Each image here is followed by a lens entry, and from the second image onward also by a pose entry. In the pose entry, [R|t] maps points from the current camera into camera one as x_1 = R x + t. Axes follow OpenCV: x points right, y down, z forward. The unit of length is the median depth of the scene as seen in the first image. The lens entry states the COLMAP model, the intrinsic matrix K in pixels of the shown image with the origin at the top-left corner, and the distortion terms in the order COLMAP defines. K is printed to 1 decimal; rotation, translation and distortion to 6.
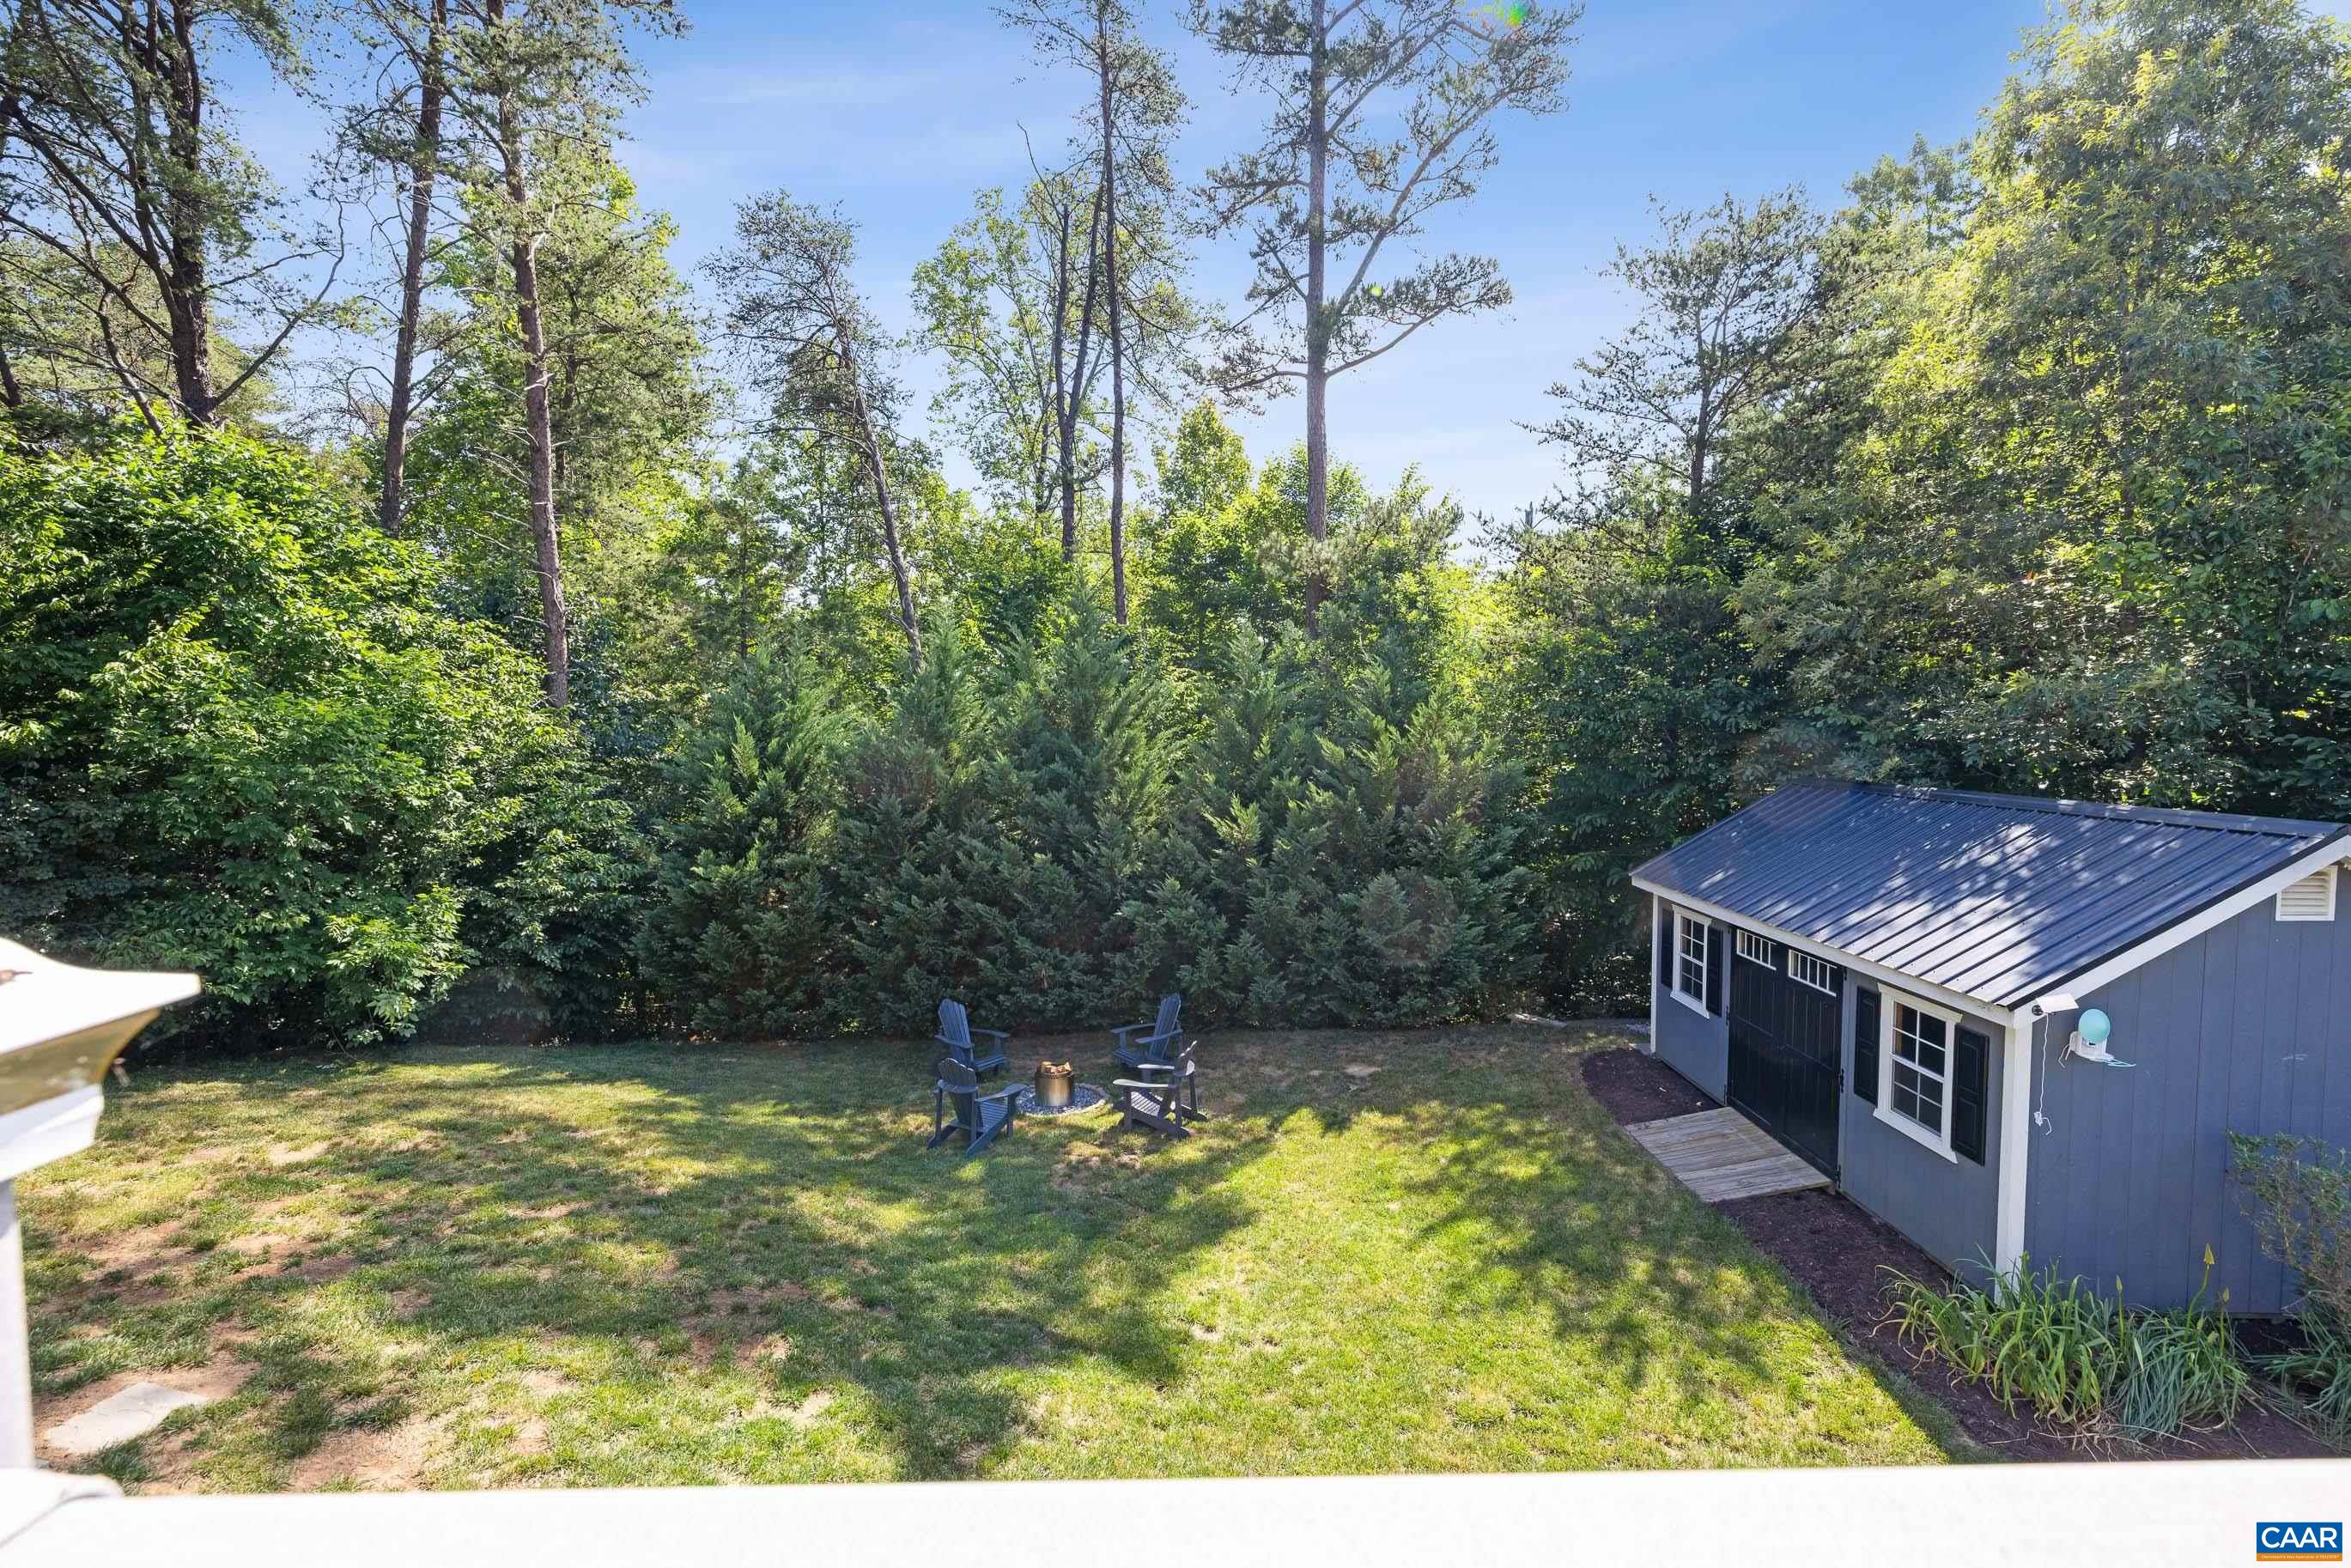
lens RADIAL K [[980.9, 0, 1180.2], [0, 980.9, 771.6], [0, 0, 1]] dist [-0.000365, 0.000144]
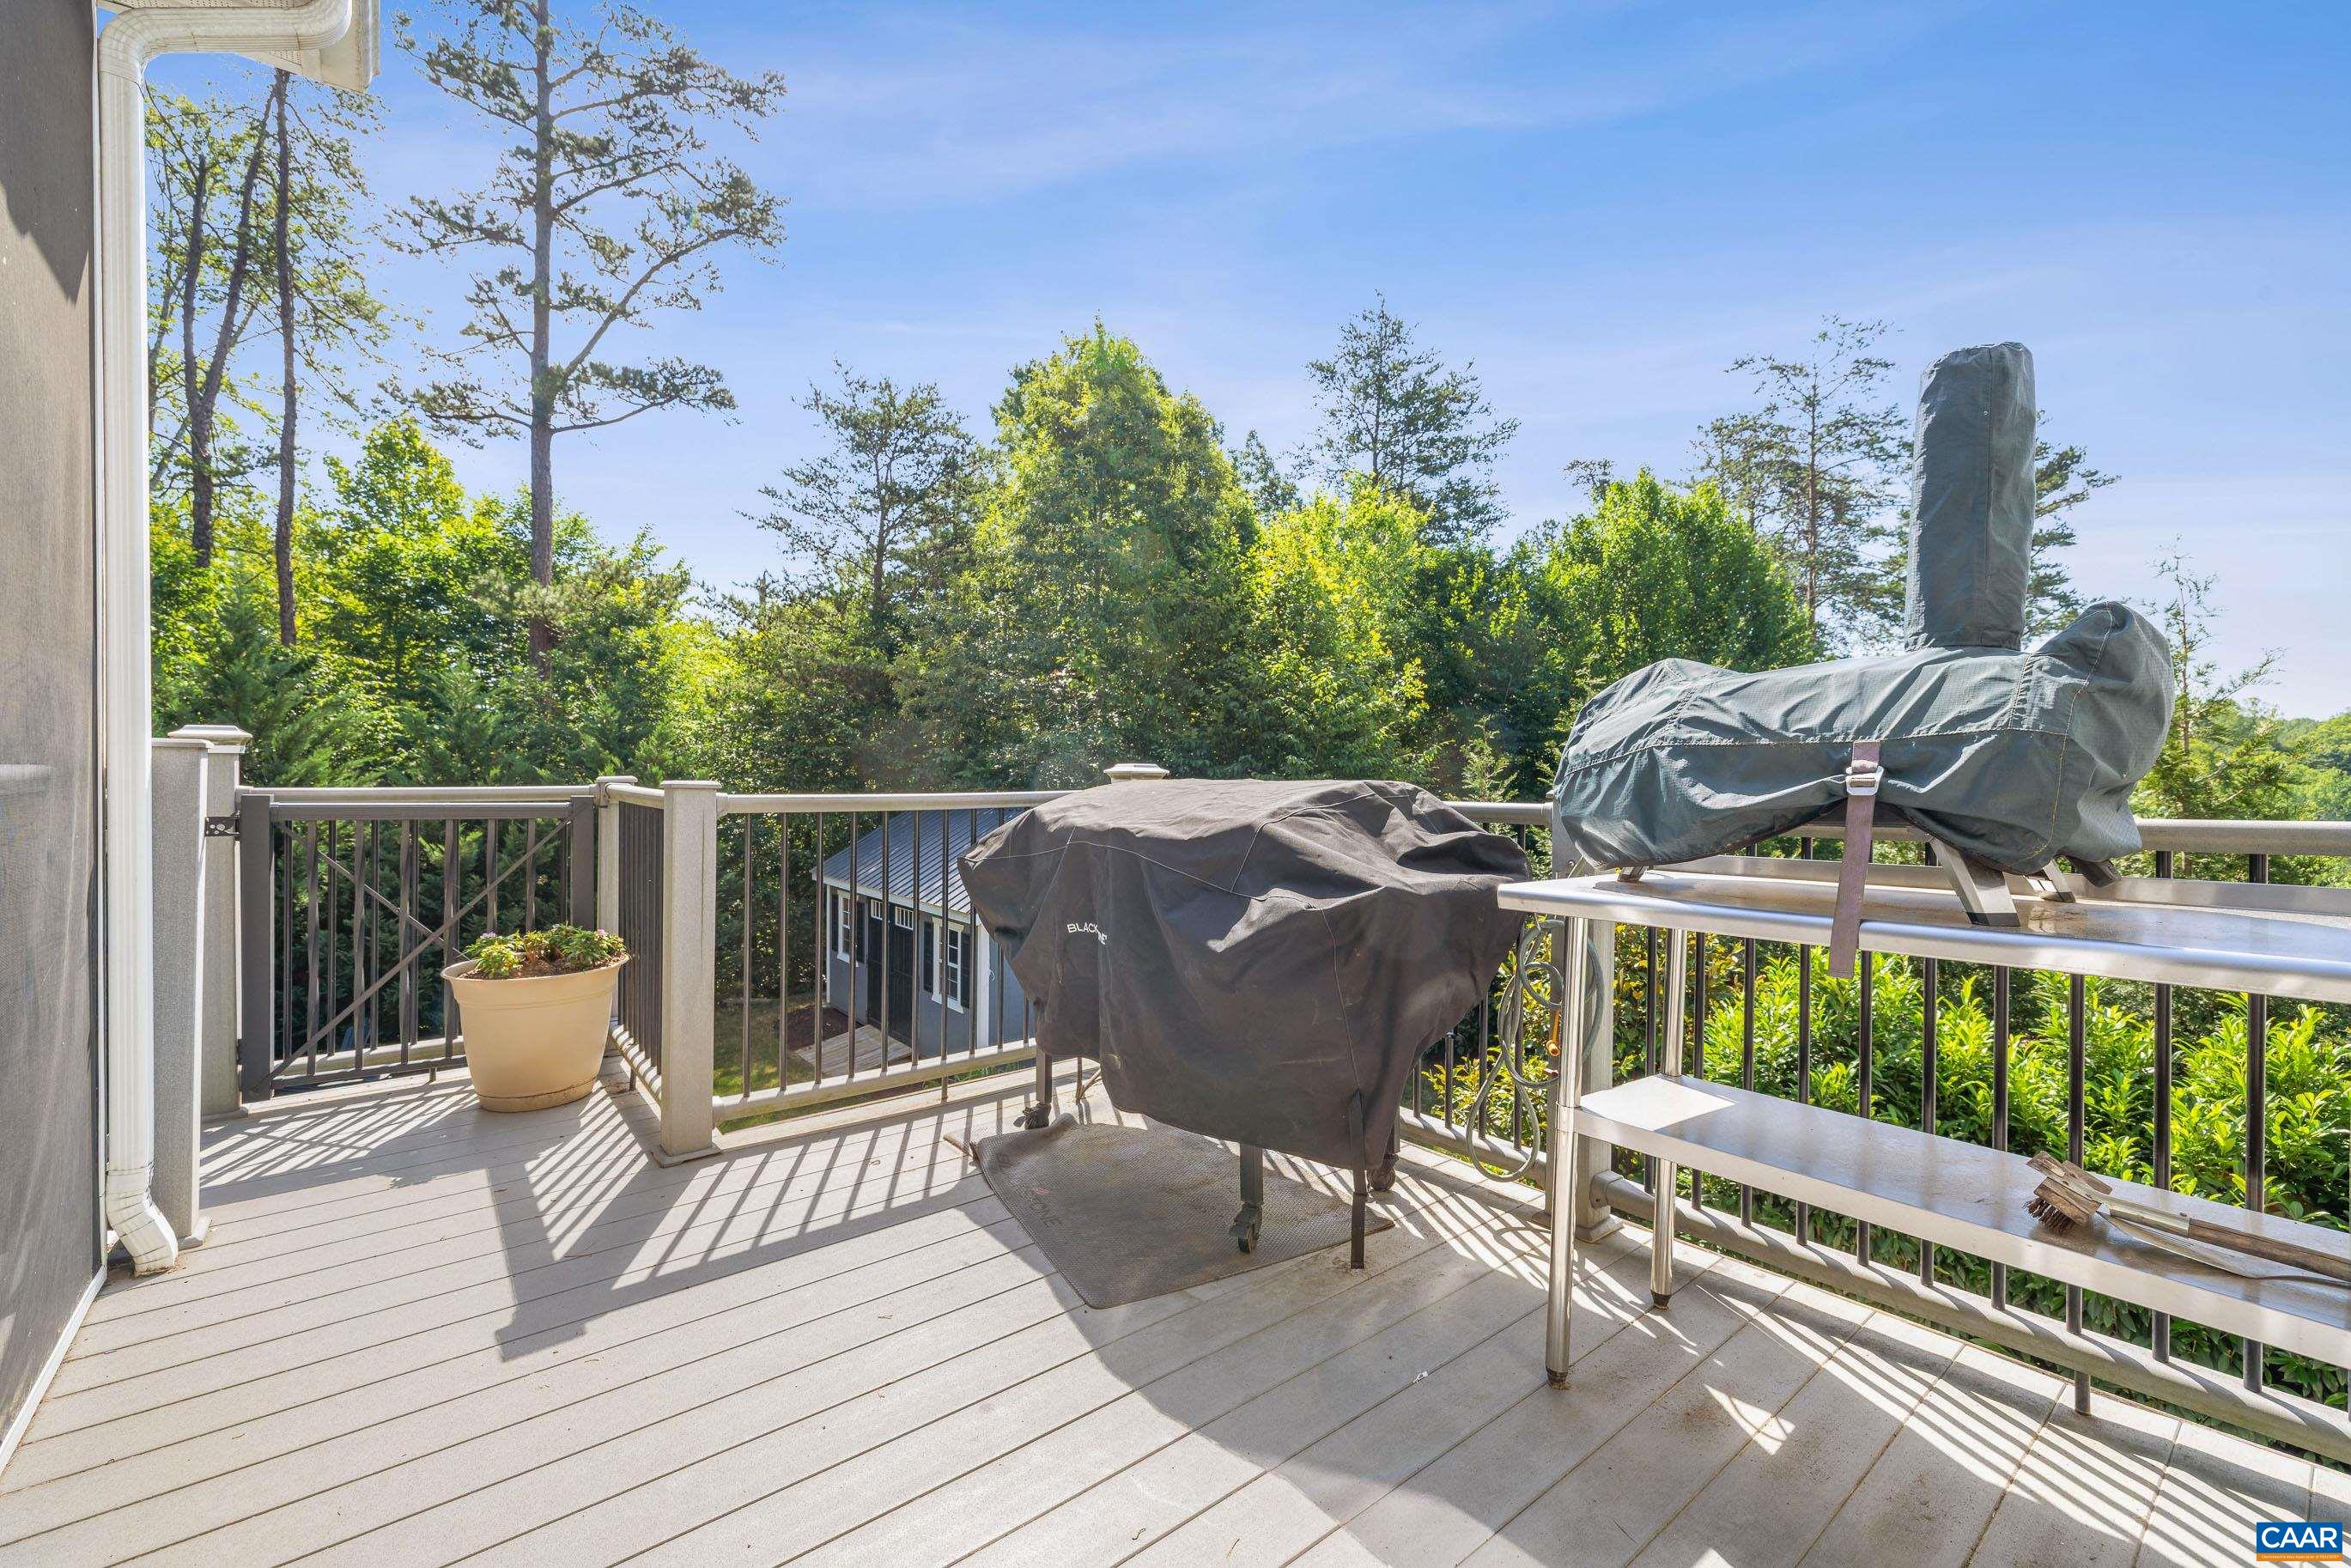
lens RADIAL K [[980.9, 0, 1180.2], [0, 980.9, 771.6], [0, 0, 1]] dist [-0.000365, 0.000144]
pose [[0.768064, 0.007560, 0.640329, -0.006248], [0.023622, 0.998915, -0.040128, 0.022972], [-0.639938, 0.045946, 0.767052, -0.235781]]
